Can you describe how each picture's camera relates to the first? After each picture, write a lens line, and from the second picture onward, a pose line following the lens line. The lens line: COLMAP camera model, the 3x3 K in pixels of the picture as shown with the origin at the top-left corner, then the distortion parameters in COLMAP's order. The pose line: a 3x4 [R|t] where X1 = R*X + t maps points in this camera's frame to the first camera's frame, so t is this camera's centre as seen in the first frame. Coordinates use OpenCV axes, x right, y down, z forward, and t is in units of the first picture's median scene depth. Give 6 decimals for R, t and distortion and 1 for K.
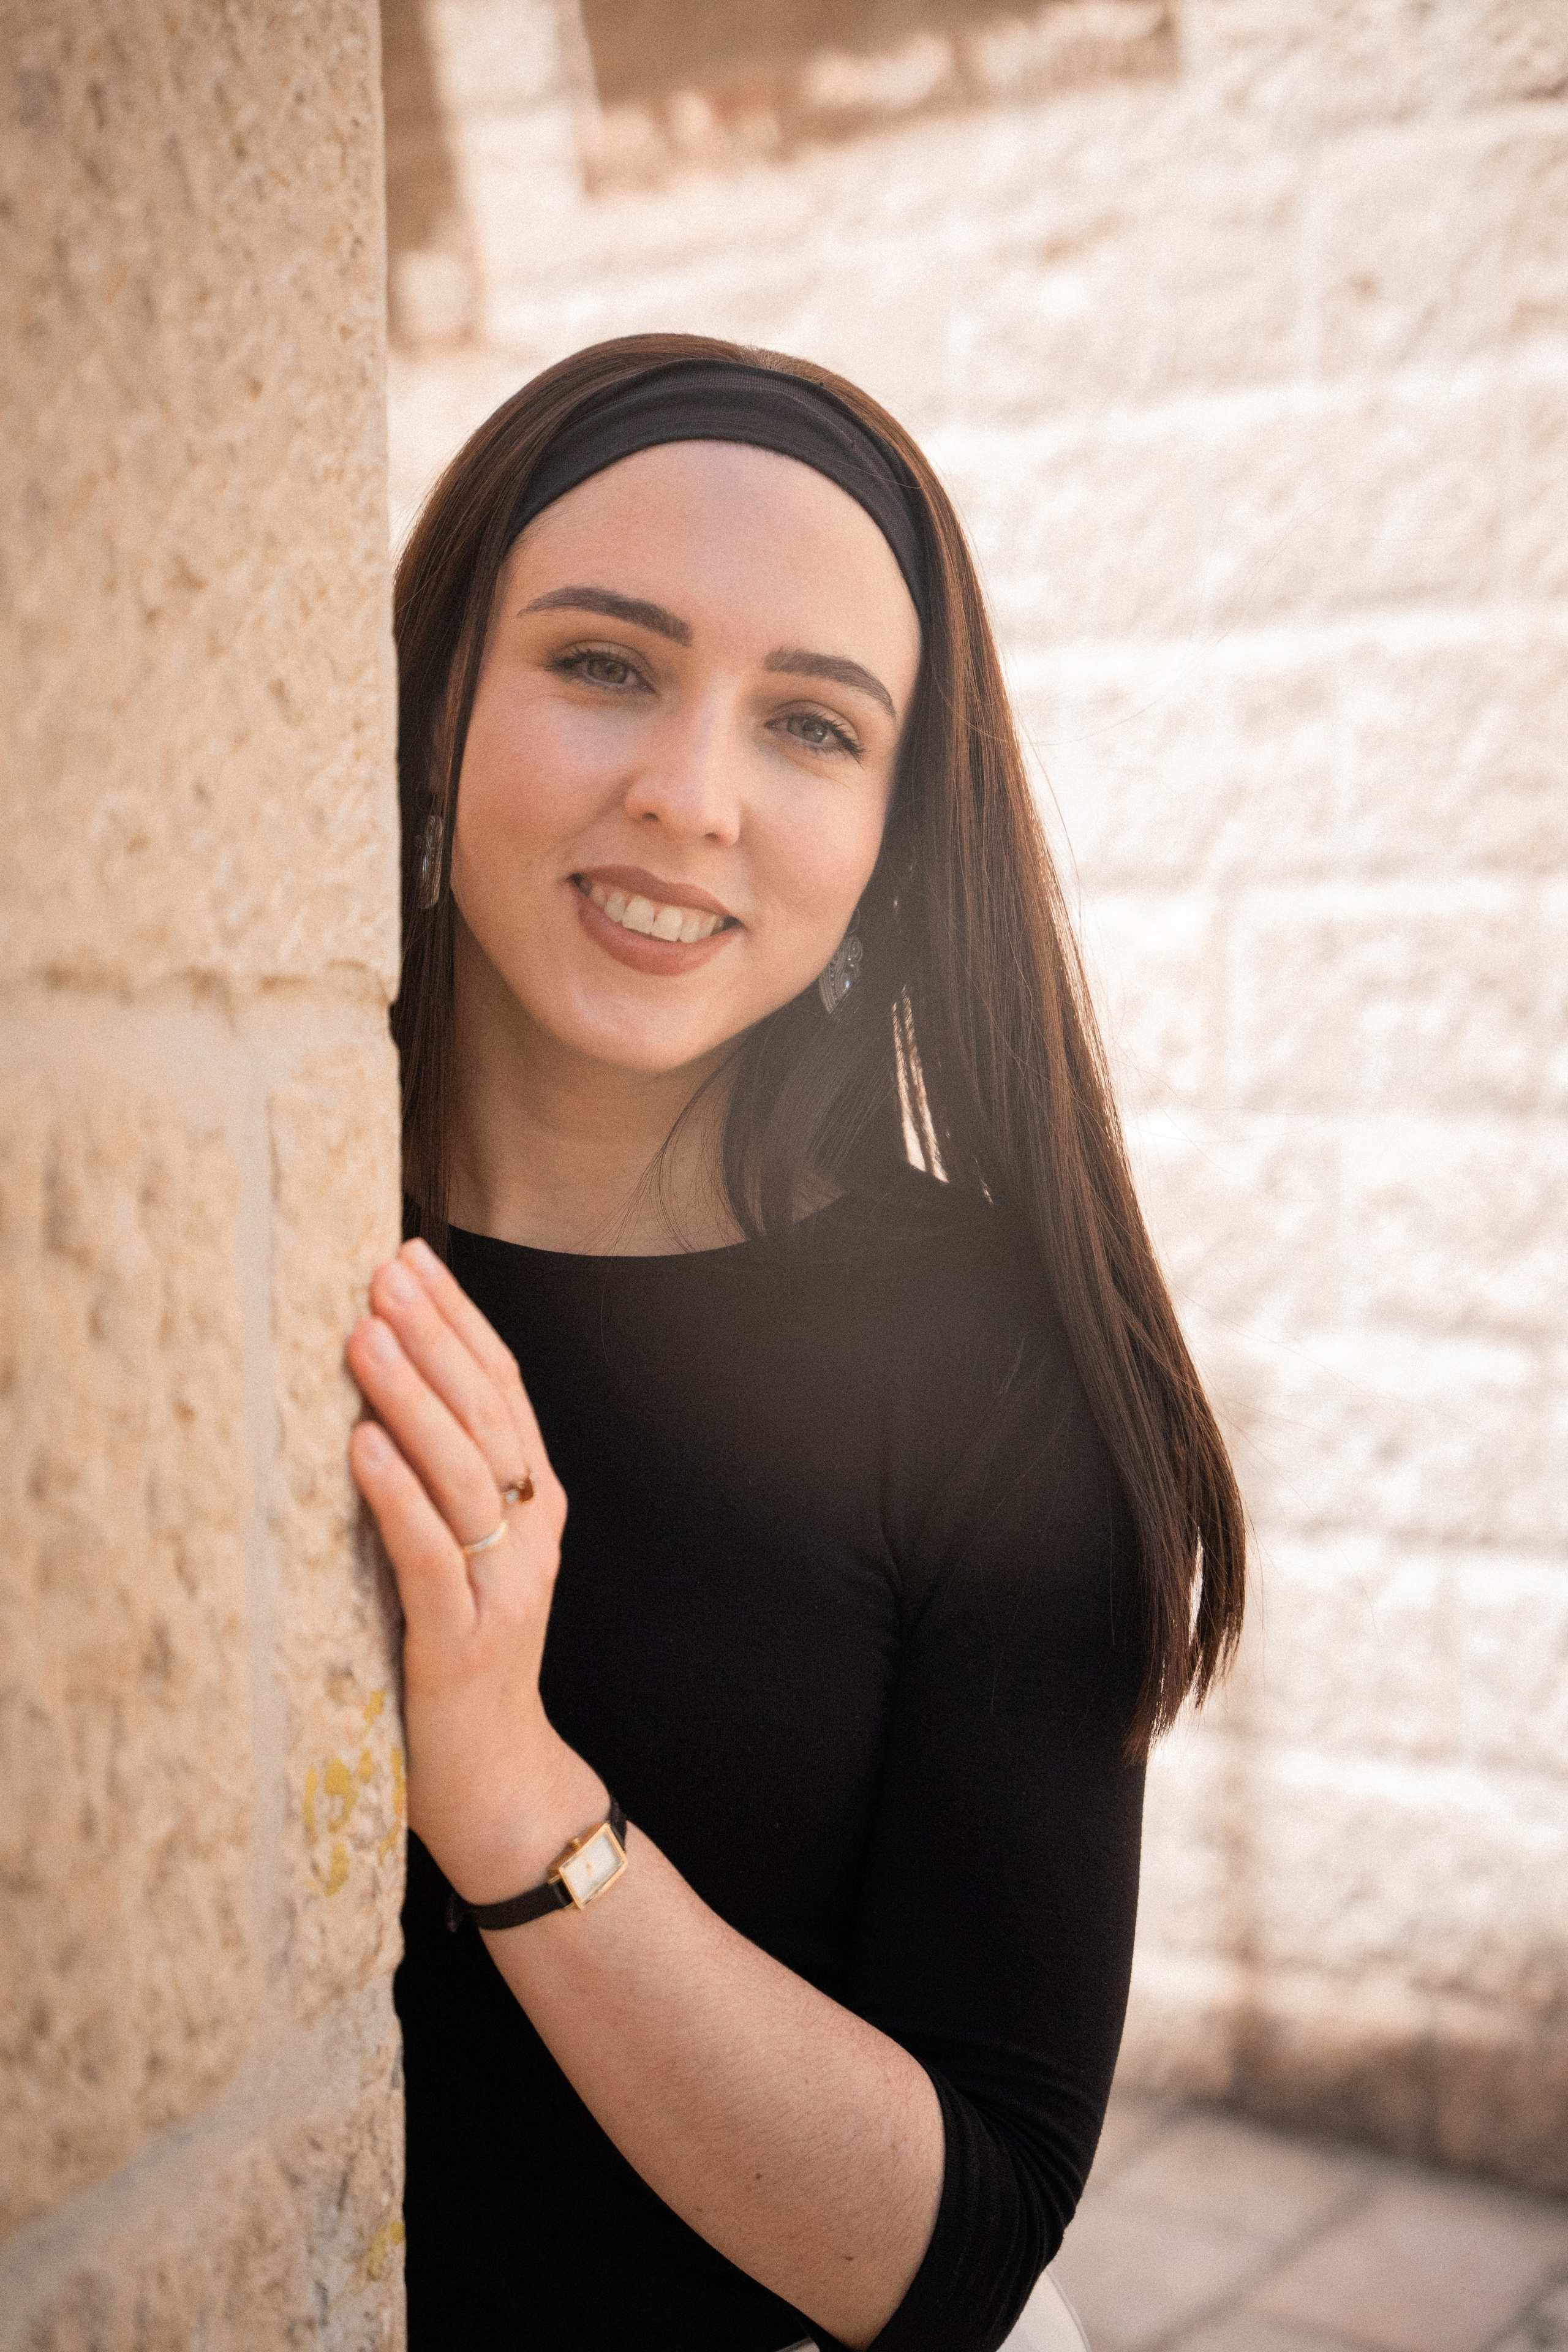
lens RADIAL K [[4153.6, 0, 783.8], [0, 4153.6, 1200.3], [0, 0, 1]] dist [0.367531, 0.000000]
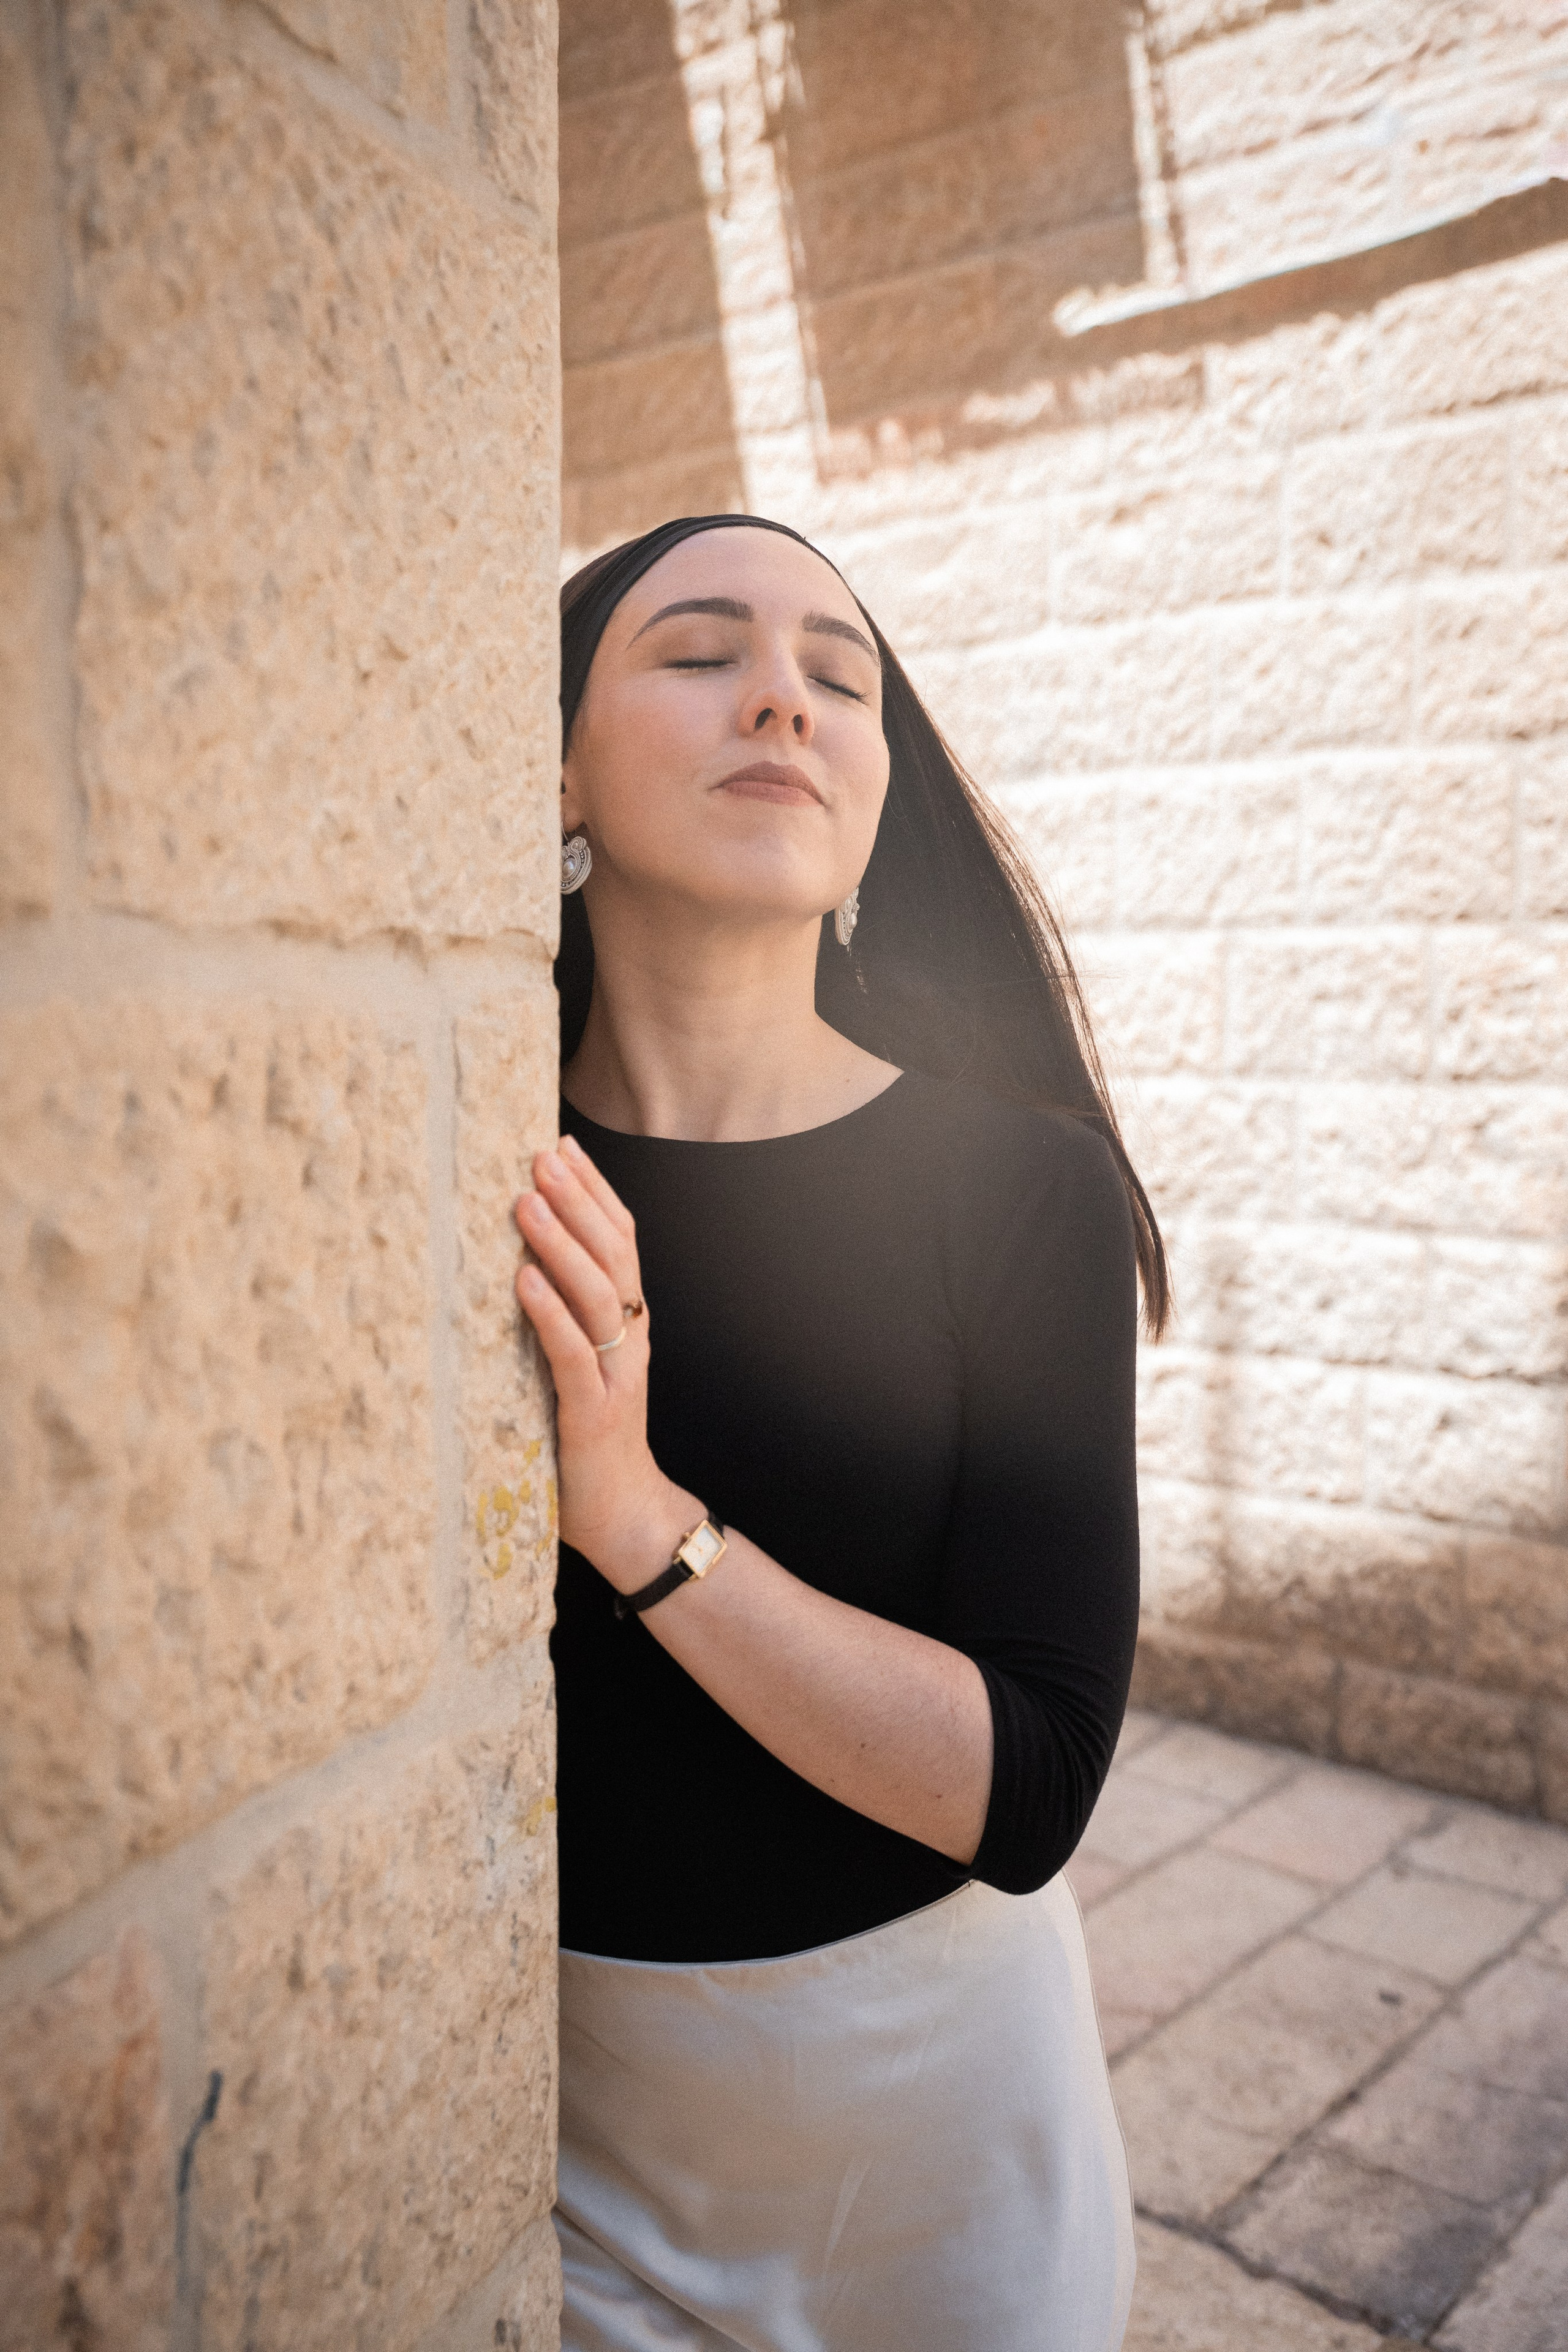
lens RADIAL K [[2580.9, 0, 745.6], [0, 2580.9, 1207.6], [0, 0, 1]] dist [0.043100, 0.000000]
pose [[0.995573, 0.021810, -0.091431, 0.055922], [-0.019443, 0.999454, 0.026703, 0.012684], [0.091963, -0.024807, 0.995453, 0.131693]]
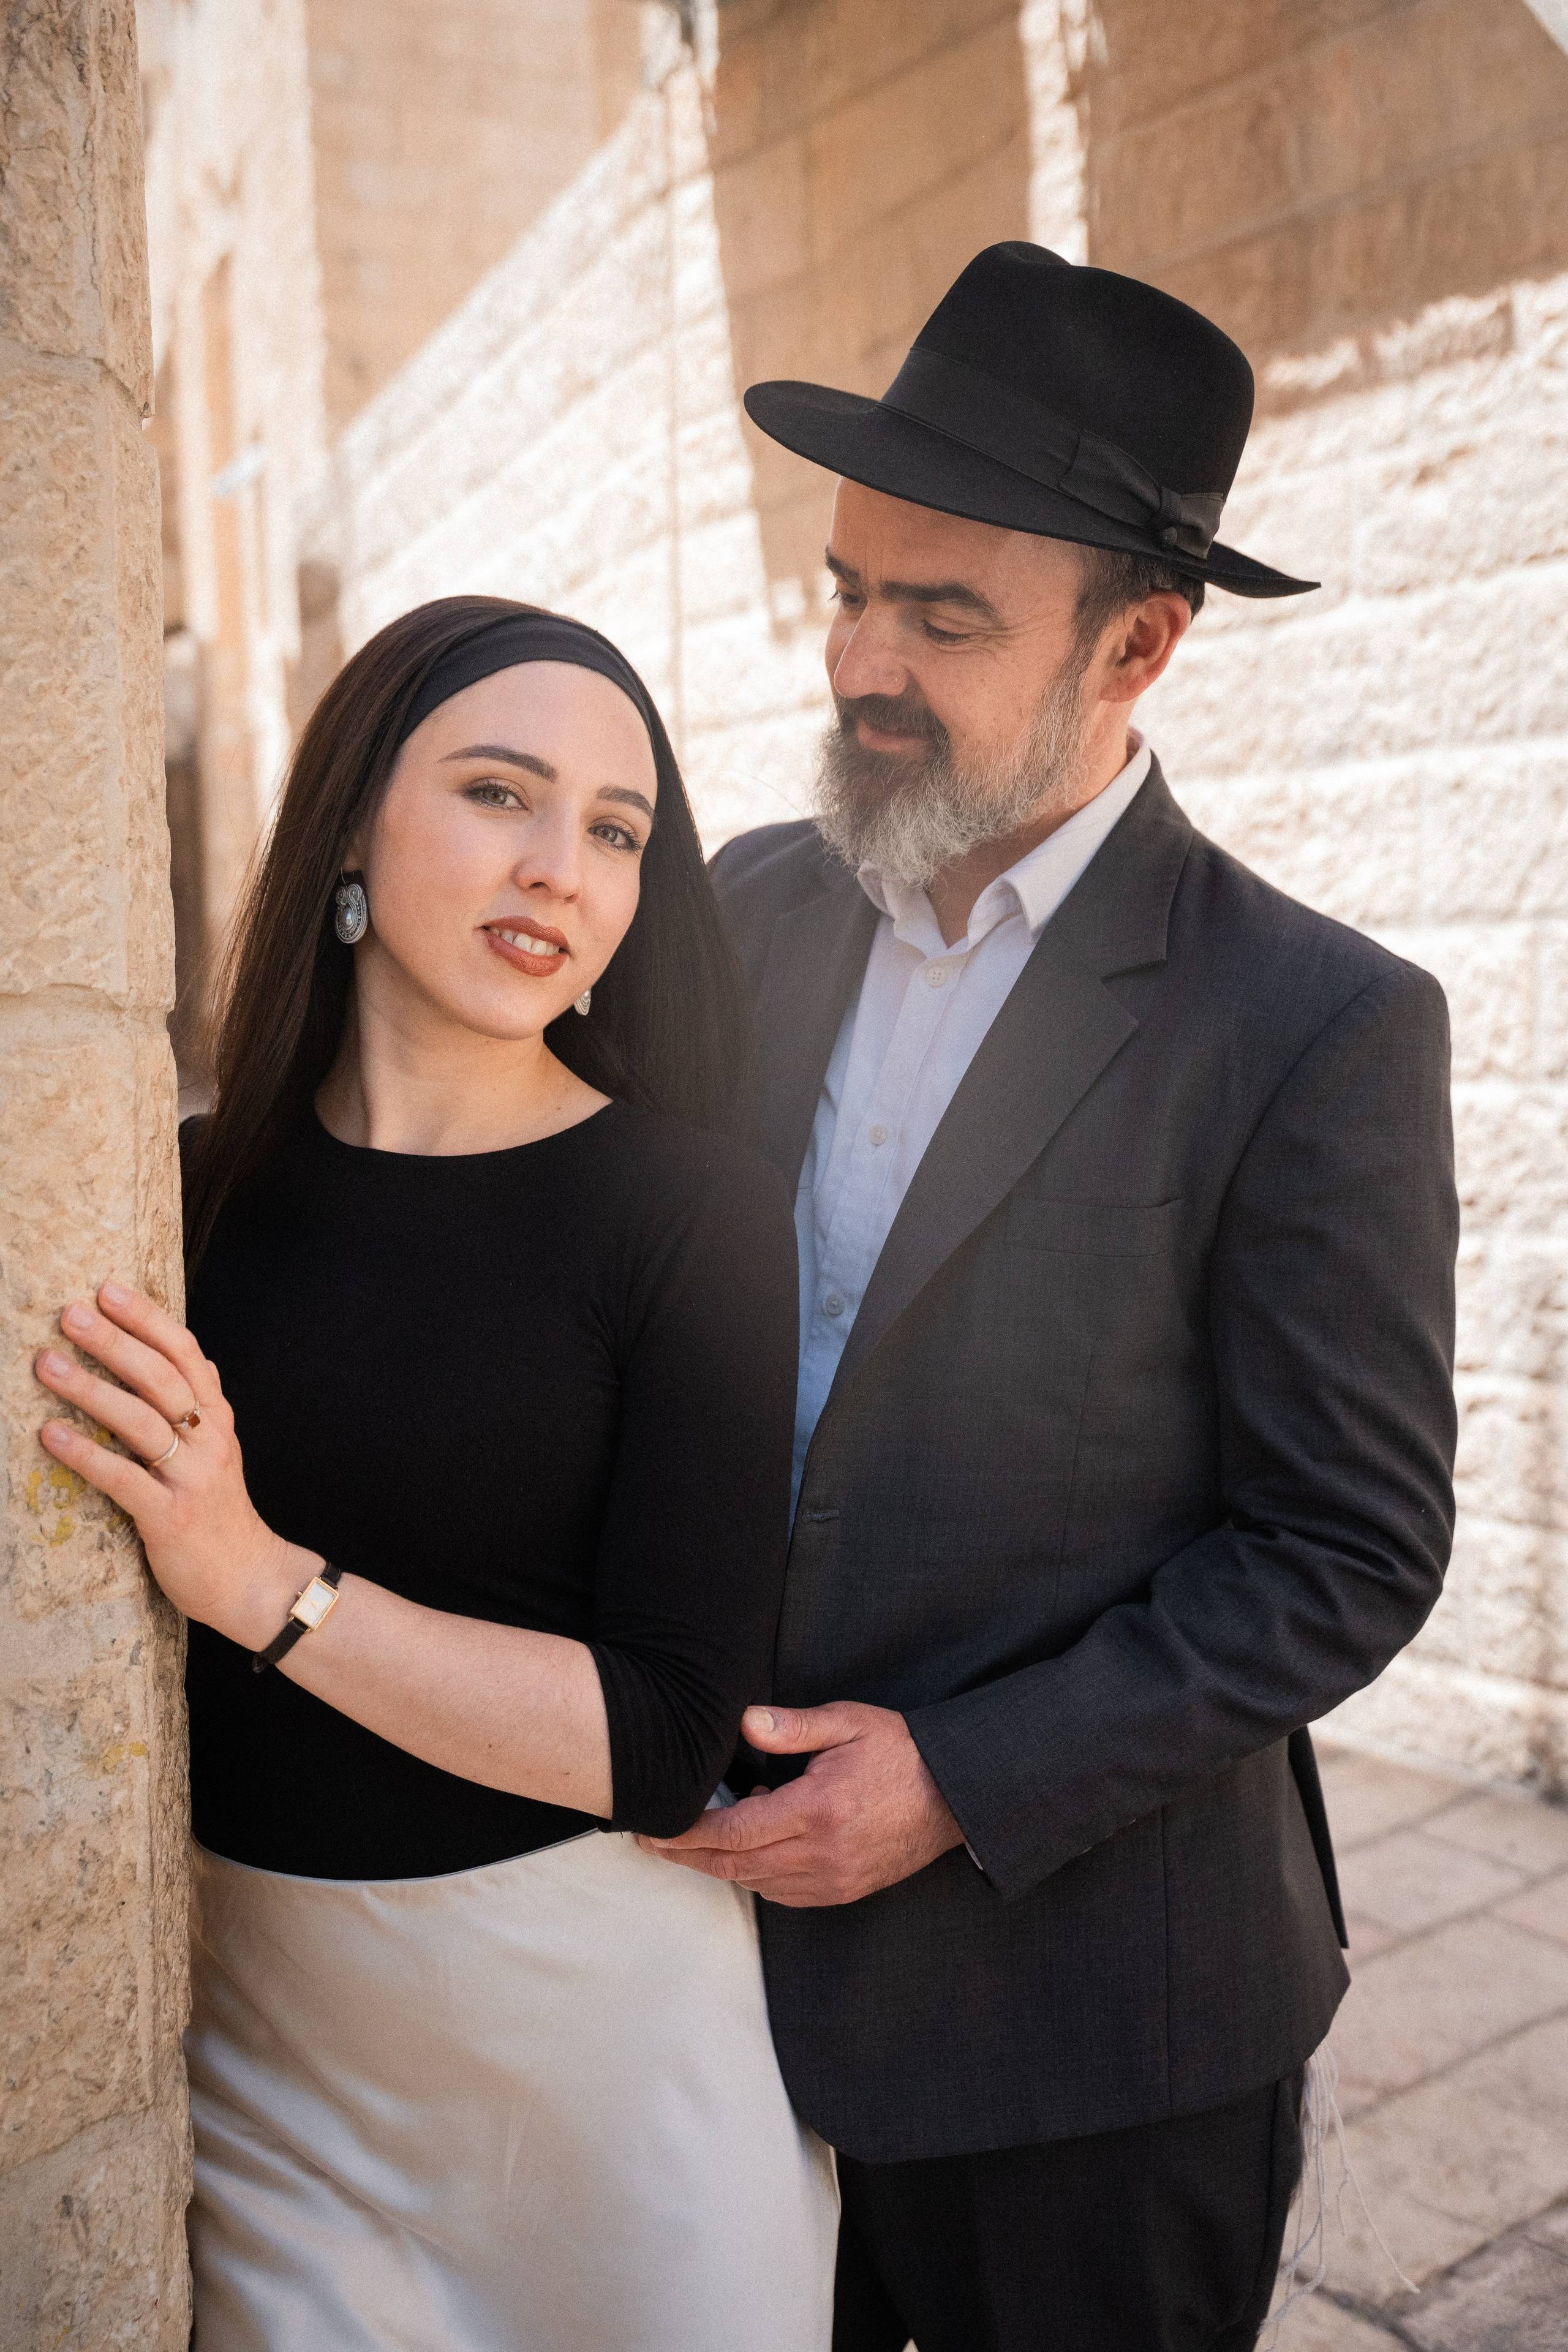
lens RADIAL K [[2852.8, 0, 788.1], [0, 2852.8, 1214.2], [0, 0, 1]] dist [0.095391, 0.000000]
pose [[0.940454, 0.024972, -0.339002, 0.554628], [-0.015667, 0.999422, 0.030156, -0.005244], [0.339559, -0.023049, 0.940302, 0.033418]]
